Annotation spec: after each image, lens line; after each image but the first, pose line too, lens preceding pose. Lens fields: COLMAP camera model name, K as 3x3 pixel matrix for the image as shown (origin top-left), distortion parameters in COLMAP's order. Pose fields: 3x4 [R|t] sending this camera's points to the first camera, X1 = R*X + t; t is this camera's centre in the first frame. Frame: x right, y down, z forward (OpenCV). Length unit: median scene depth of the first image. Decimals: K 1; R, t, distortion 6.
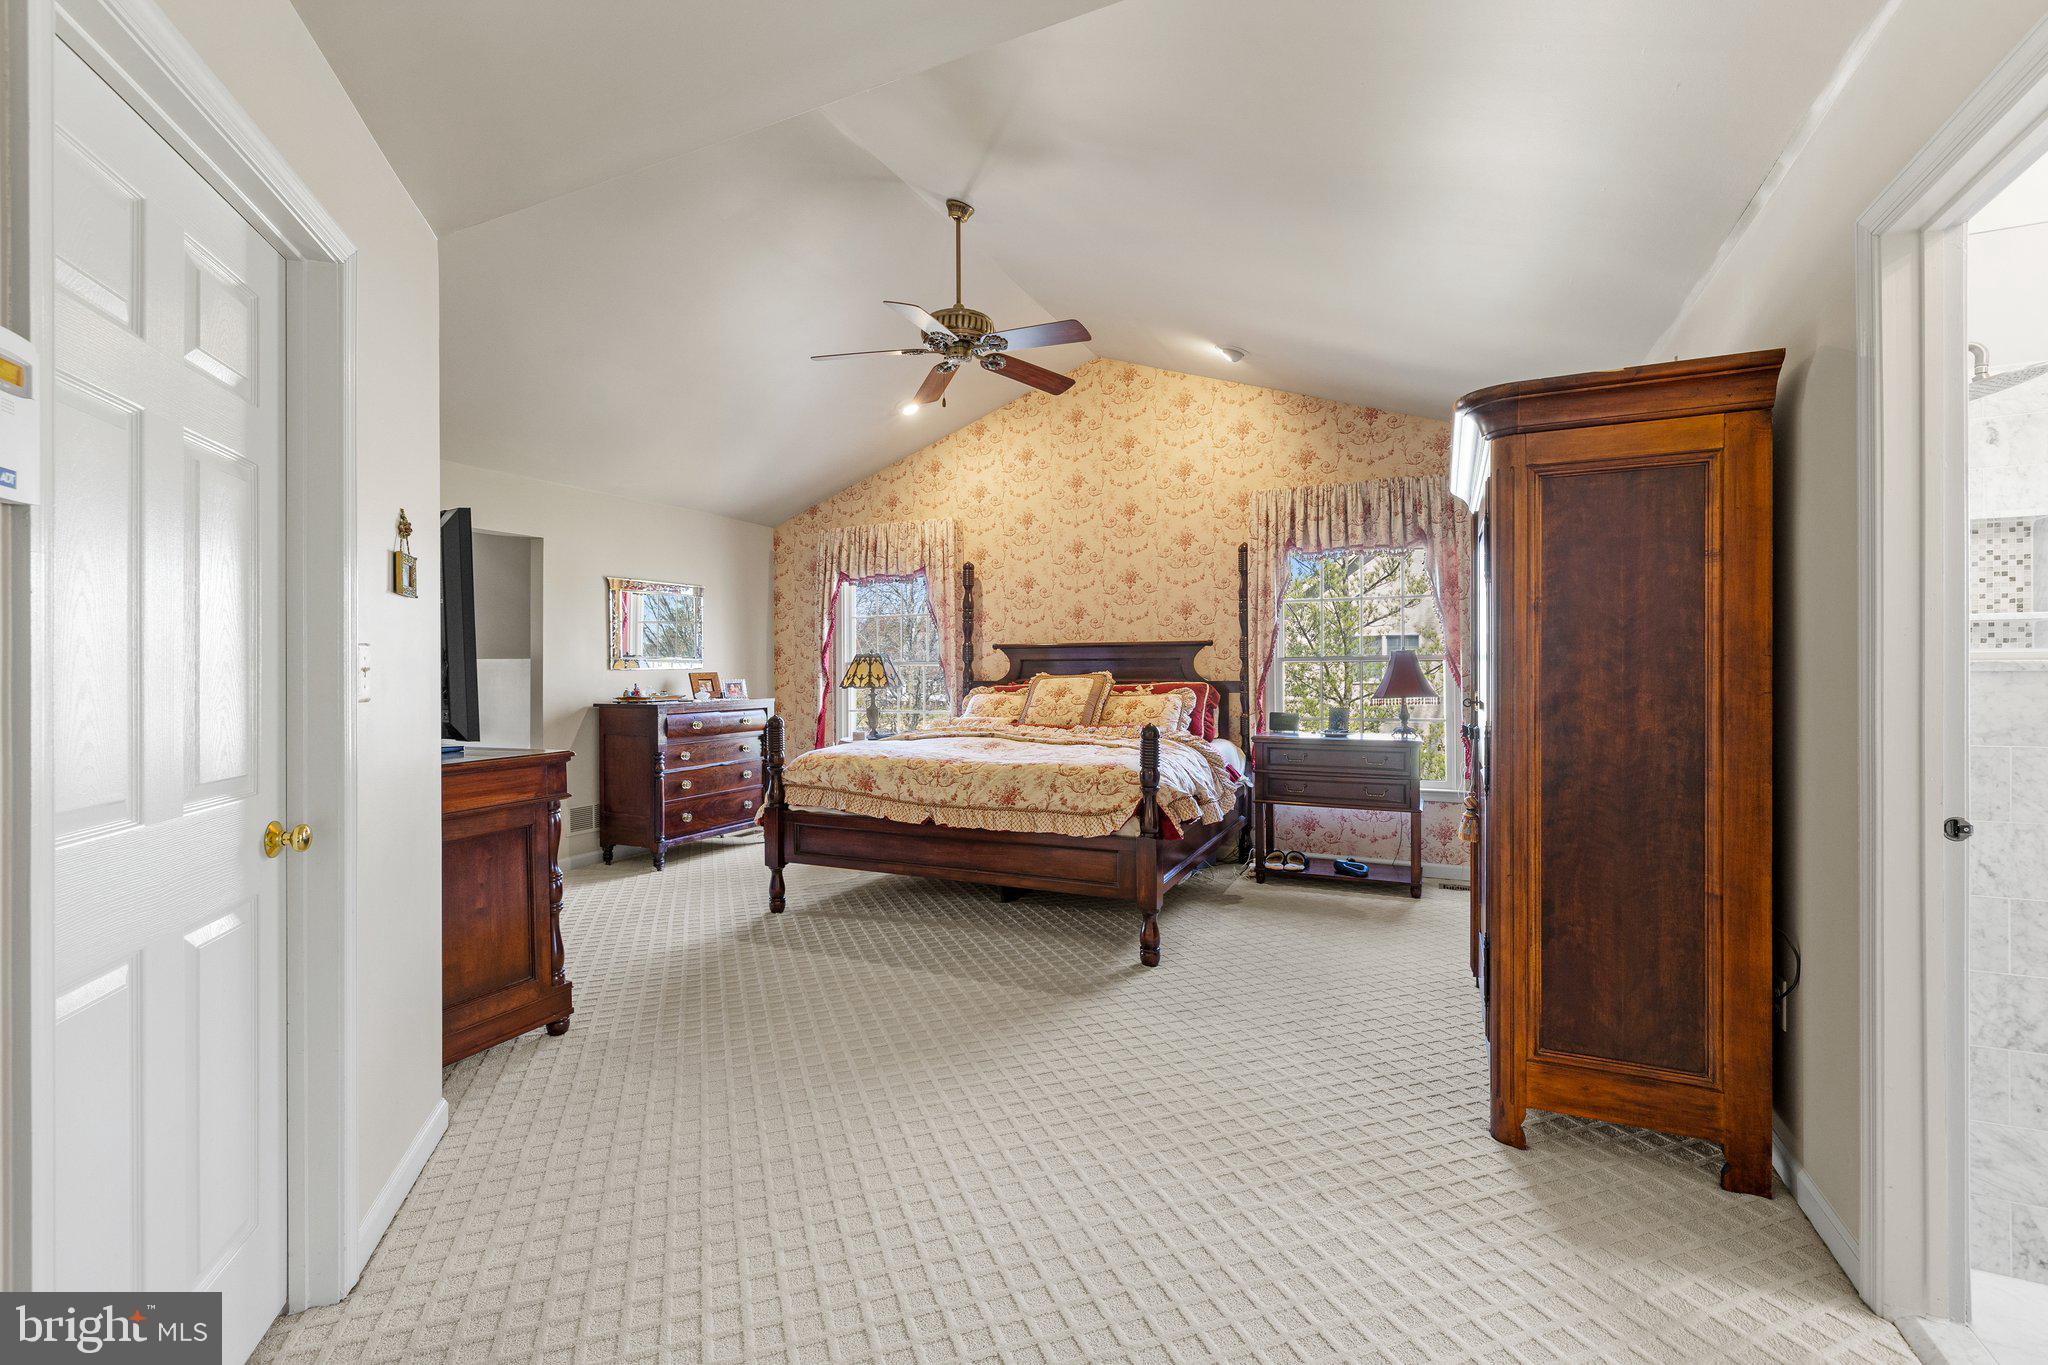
lens RADIAL K [[874.5, 0, 1014.7], [0, 874.5, 679.6], [0, 0, 1]] dist [-0.000324, -0.000920]
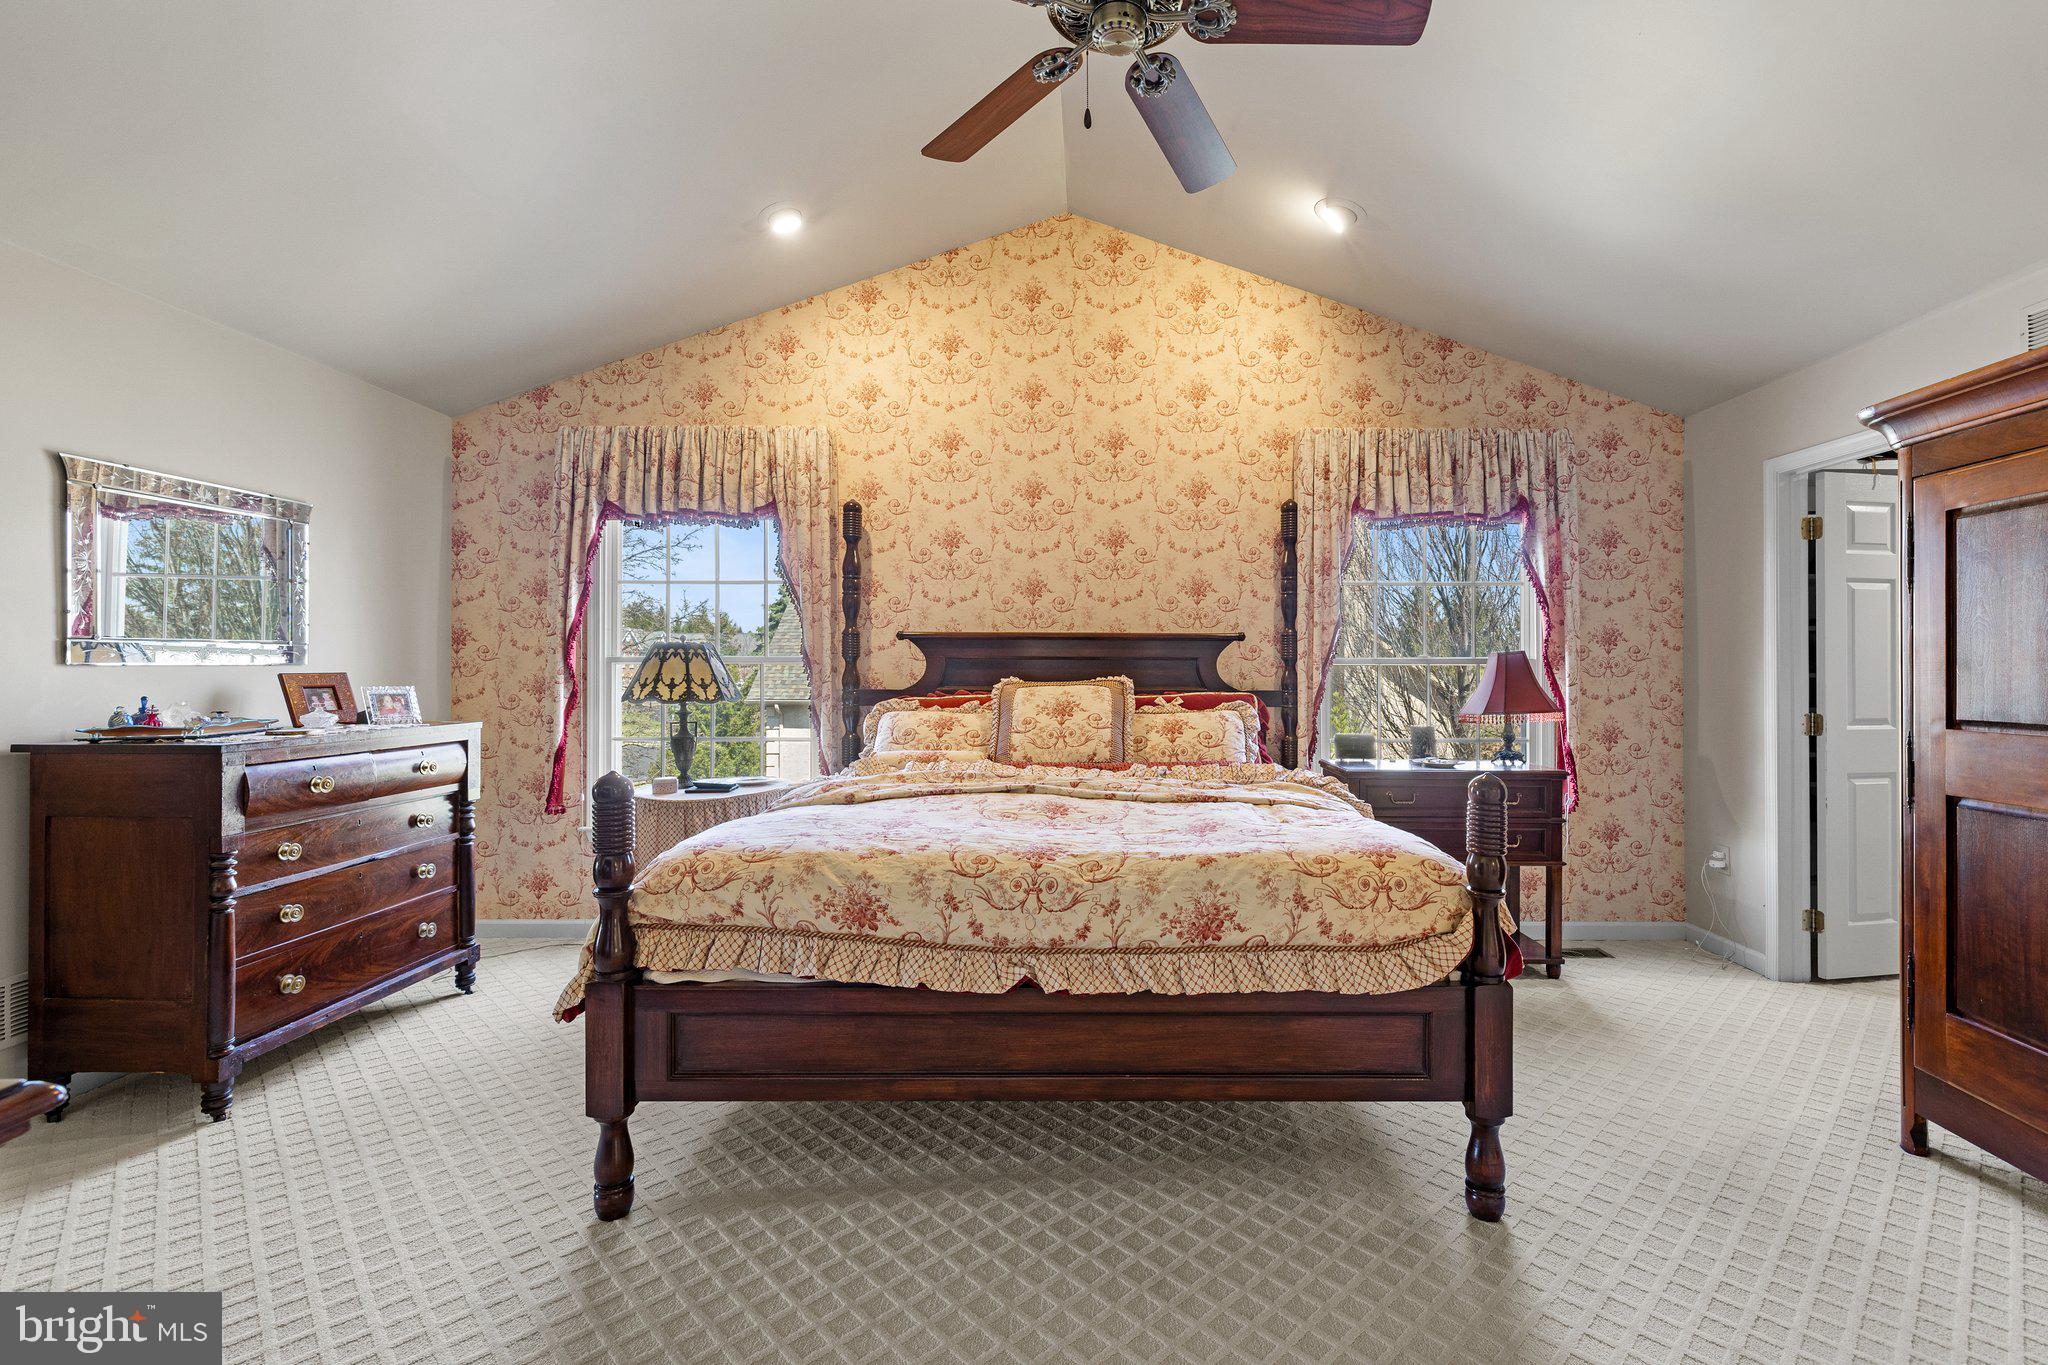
lens RADIAL K [[874.5, 0, 1038.5], [0, 874.5, 673.0], [0, 0, 1]] dist [-0.000324, -0.000920]
pose [[0.901954, 0.007762, 0.431763, -0.224719], [-0.002866, 0.999924, -0.011988, -0.003626], [-0.431823, 0.009575, 0.901907, 0.418621]]
